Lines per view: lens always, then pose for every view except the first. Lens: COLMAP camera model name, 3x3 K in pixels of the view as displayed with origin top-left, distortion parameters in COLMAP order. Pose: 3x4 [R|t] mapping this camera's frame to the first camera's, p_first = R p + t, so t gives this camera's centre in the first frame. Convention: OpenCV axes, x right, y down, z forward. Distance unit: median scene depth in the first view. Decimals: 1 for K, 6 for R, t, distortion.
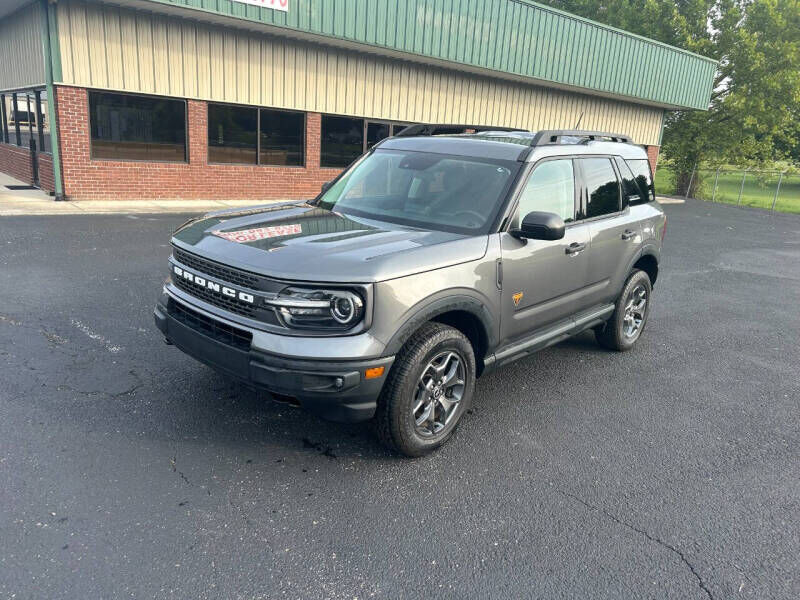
lens RADIAL K [[556.2, 0, 400.0], [0, 556.2, 300.0], [0, 0, 1]] dist [0.005157, 0.000733]
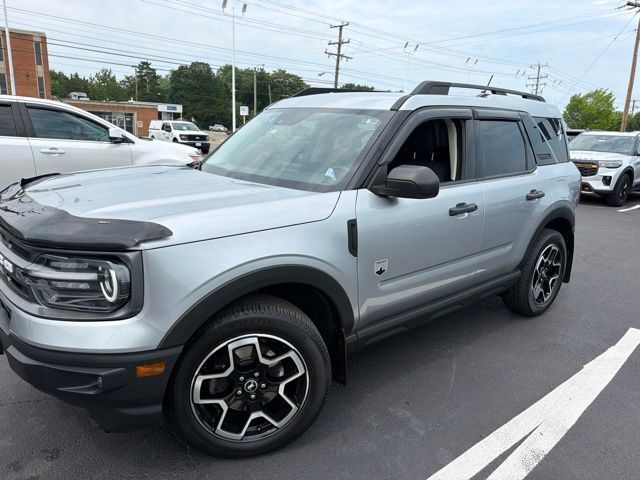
lens RADIAL K [[445.0, 0, 320.0], [0, 445.0, 240.0], [0, 0, 1]] dist [0.005157, 0.000733]
pose [[0.995213, 0.003665, -0.097656, 0.230869], [-0.007542, 0.999197, -0.039358, -0.020514], [0.097434, 0.039906, 0.994442, 0.401471]]
